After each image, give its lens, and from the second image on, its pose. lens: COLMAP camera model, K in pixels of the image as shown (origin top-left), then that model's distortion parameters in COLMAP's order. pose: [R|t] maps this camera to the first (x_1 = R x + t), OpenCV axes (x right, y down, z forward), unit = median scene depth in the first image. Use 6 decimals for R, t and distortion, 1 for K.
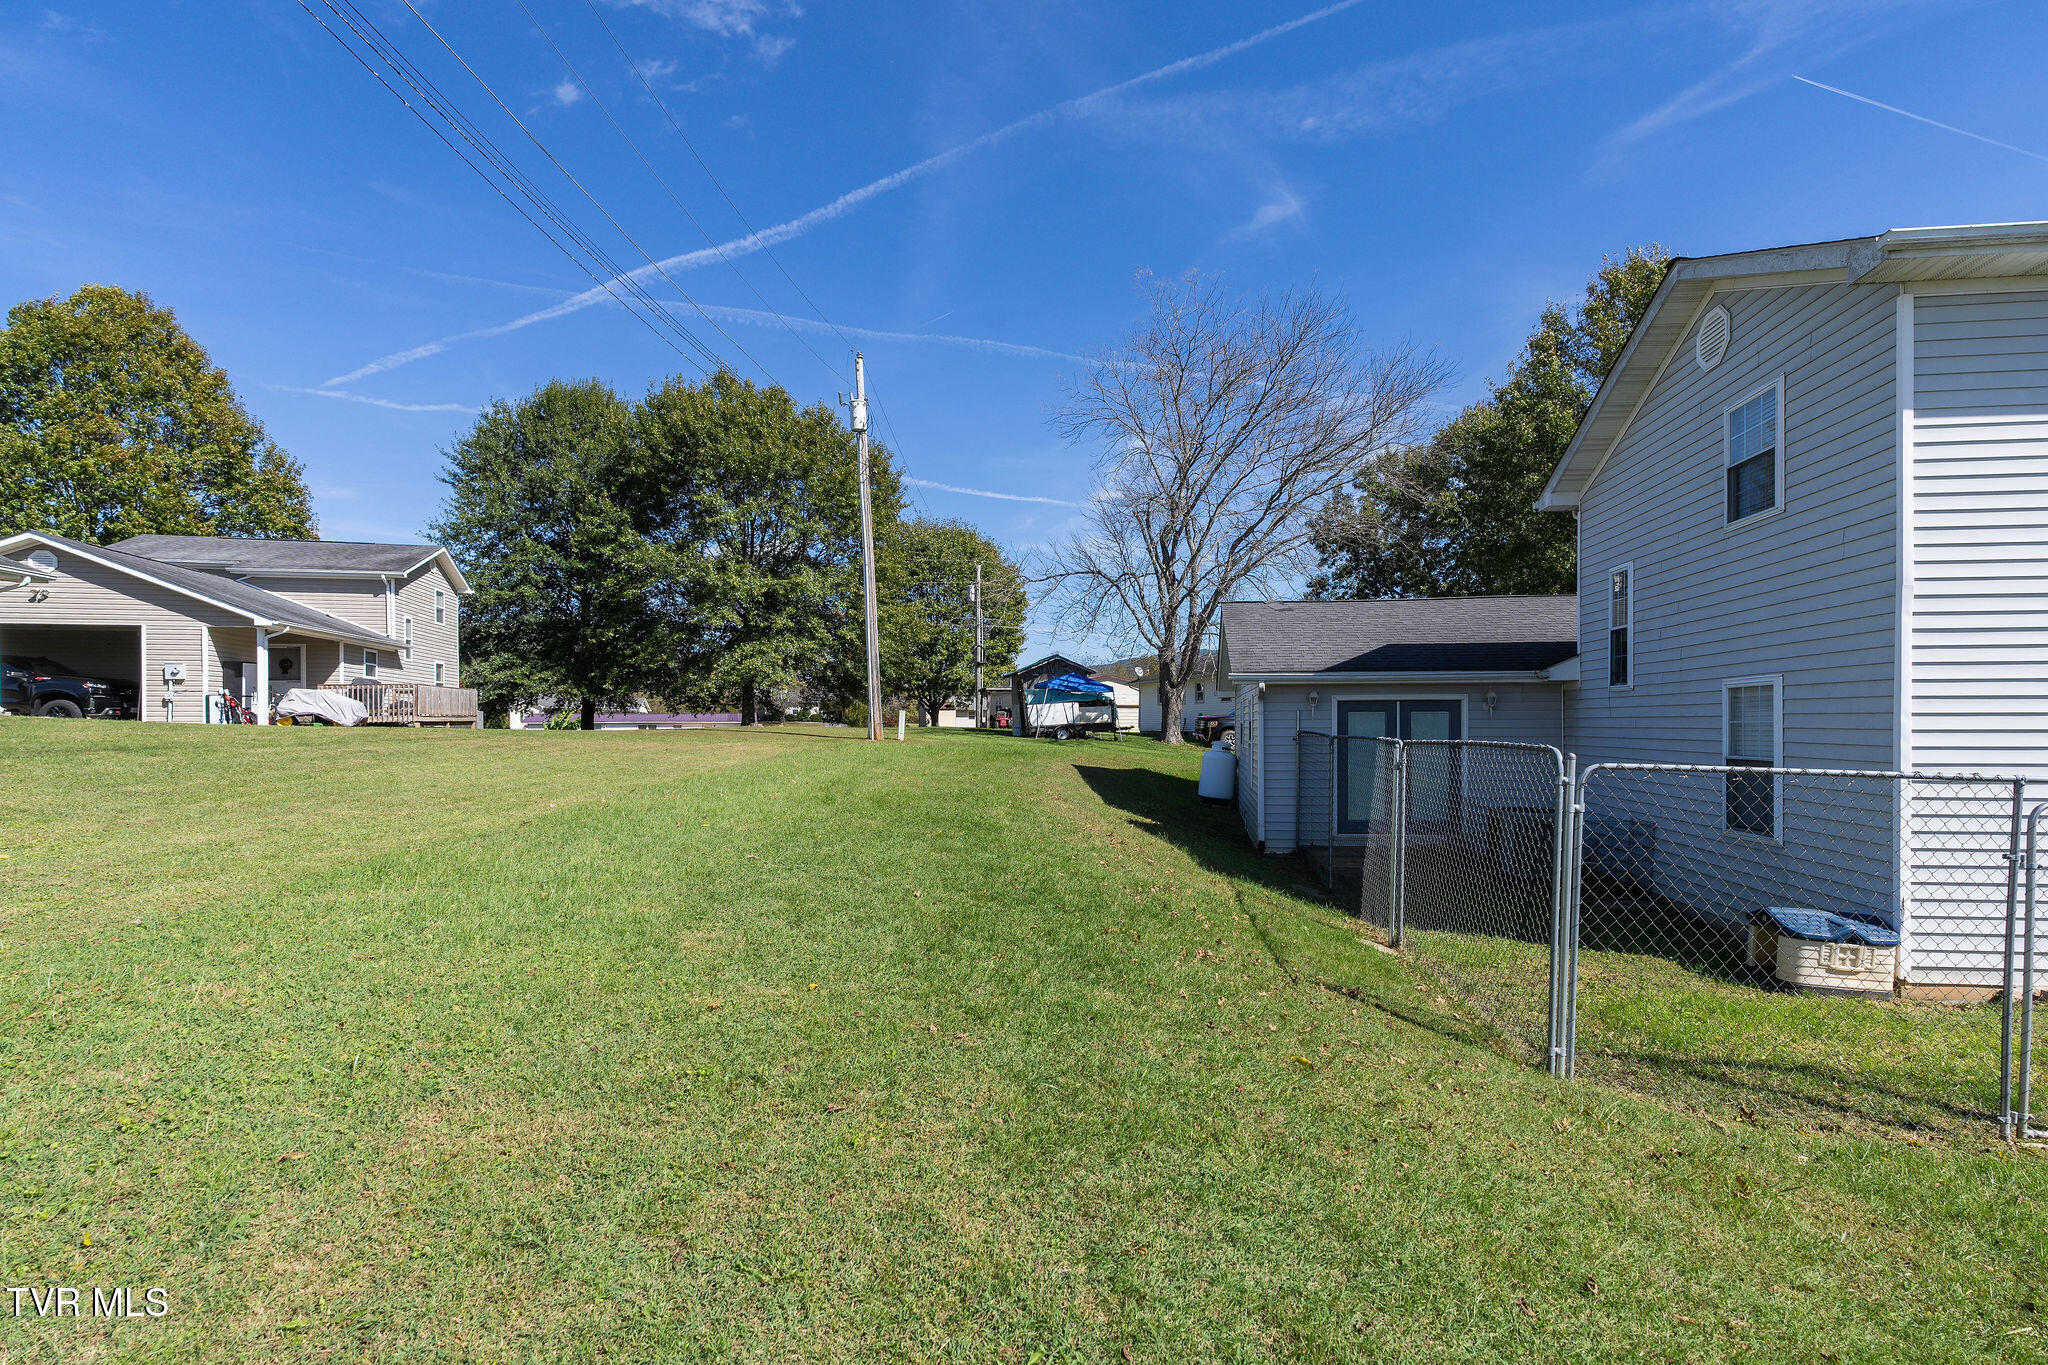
lens RADIAL K [[942.7, 0, 1072.5], [0, 942.7, 699.6], [0, 0, 1]] dist [-0.003107, -0.000337]
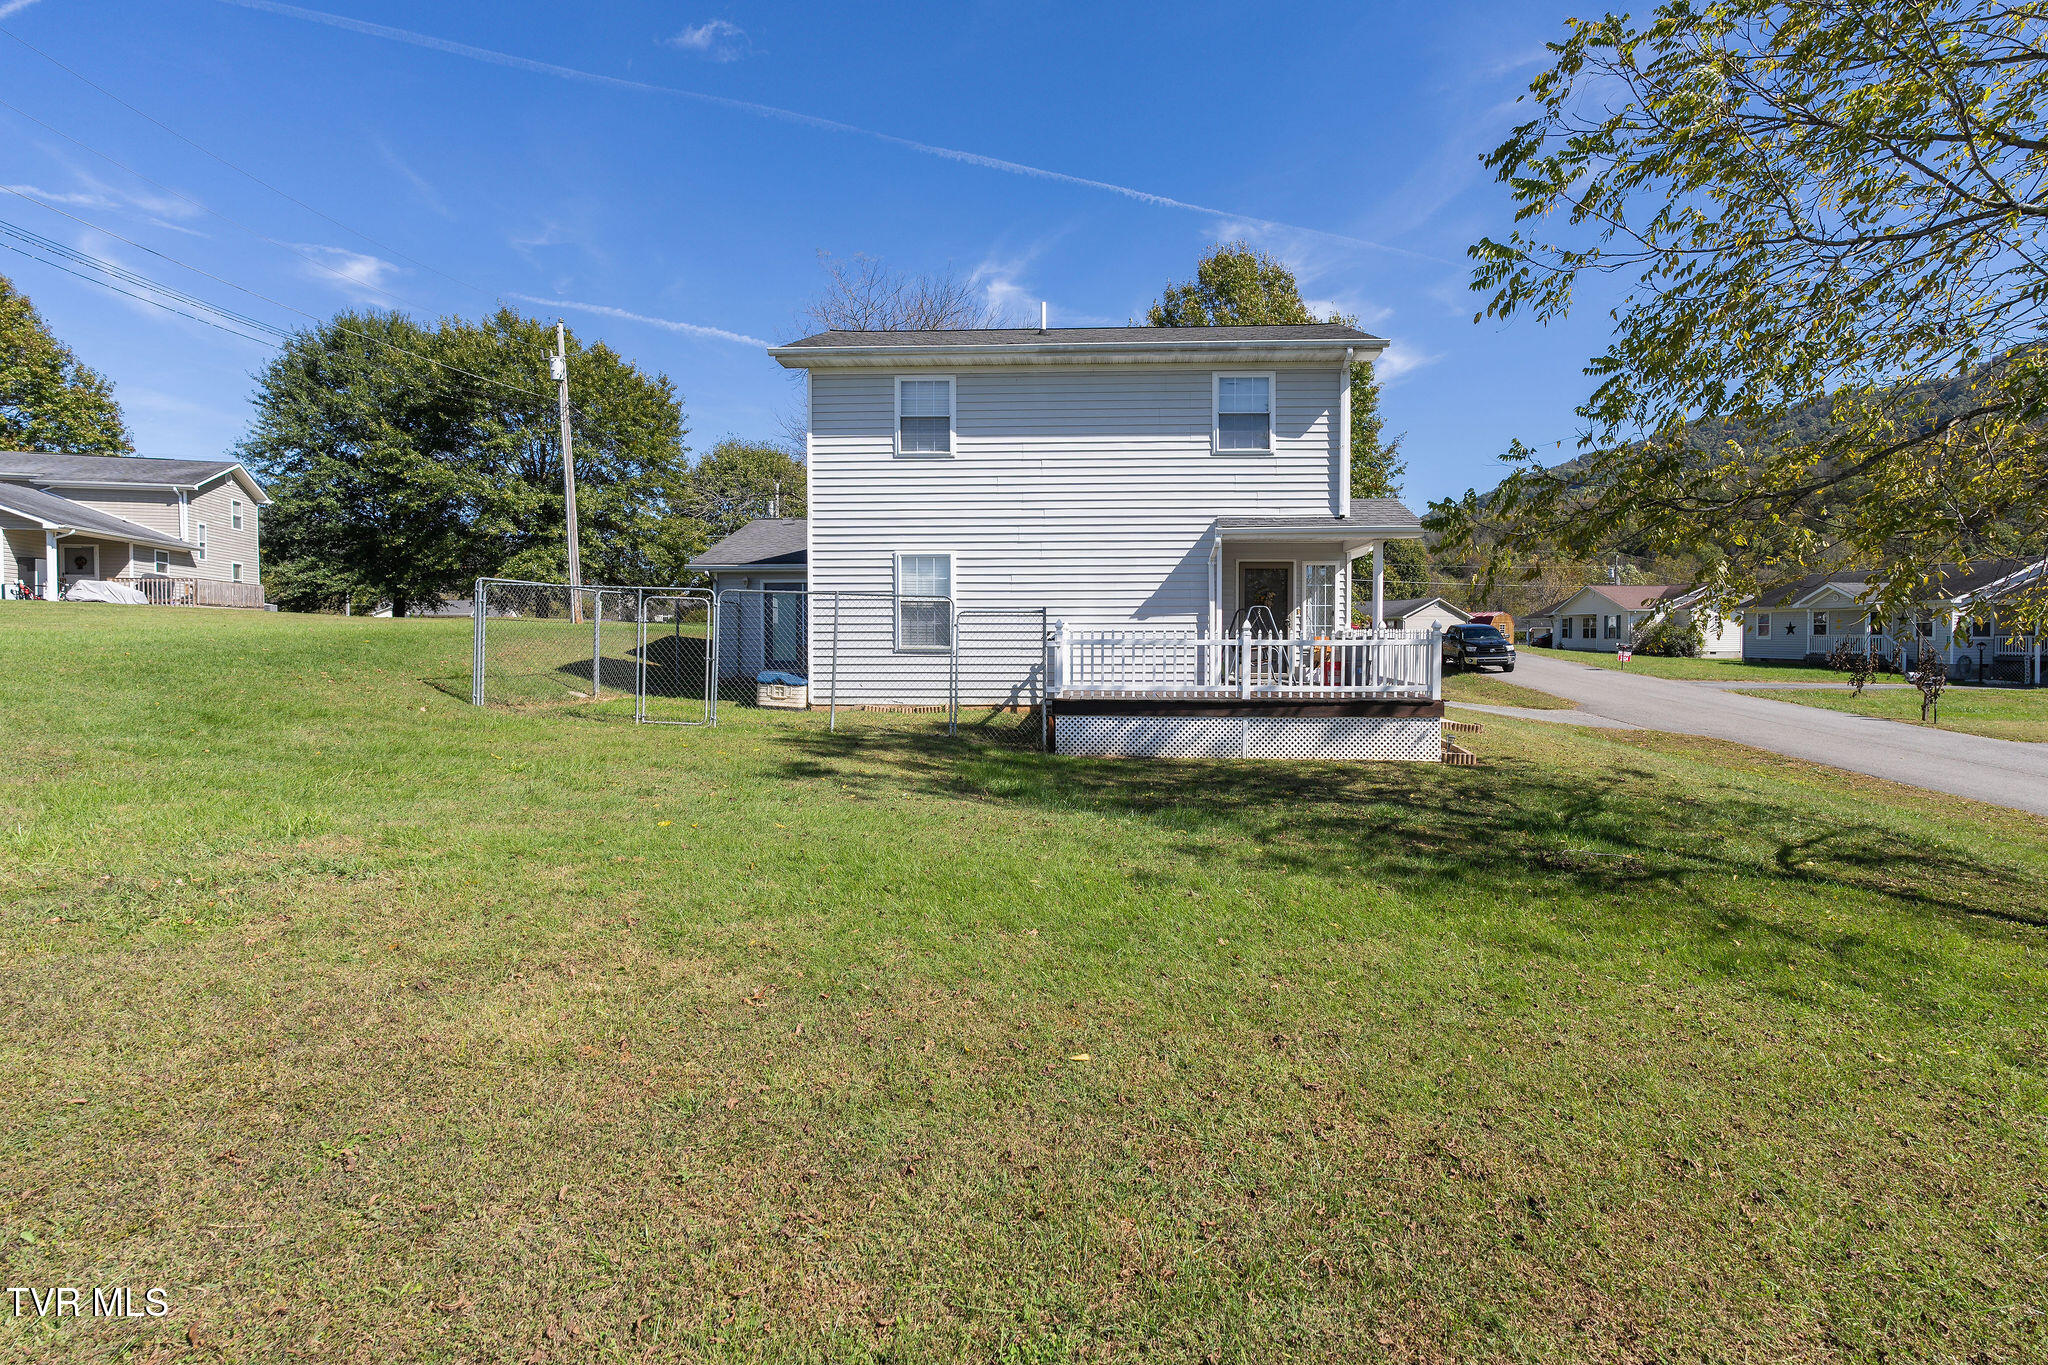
lens RADIAL K [[907.7, 0, 1051.3], [0, 907.7, 648.9], [0, 0, 1]] dist [-0.001355, 0.000419]
pose [[0.996705, 0.000973, 0.081102, 0.253737], [-0.004175, 0.999218, 0.039322, 0.019345], [-0.081000, -0.039531, 0.995930, -0.215553]]
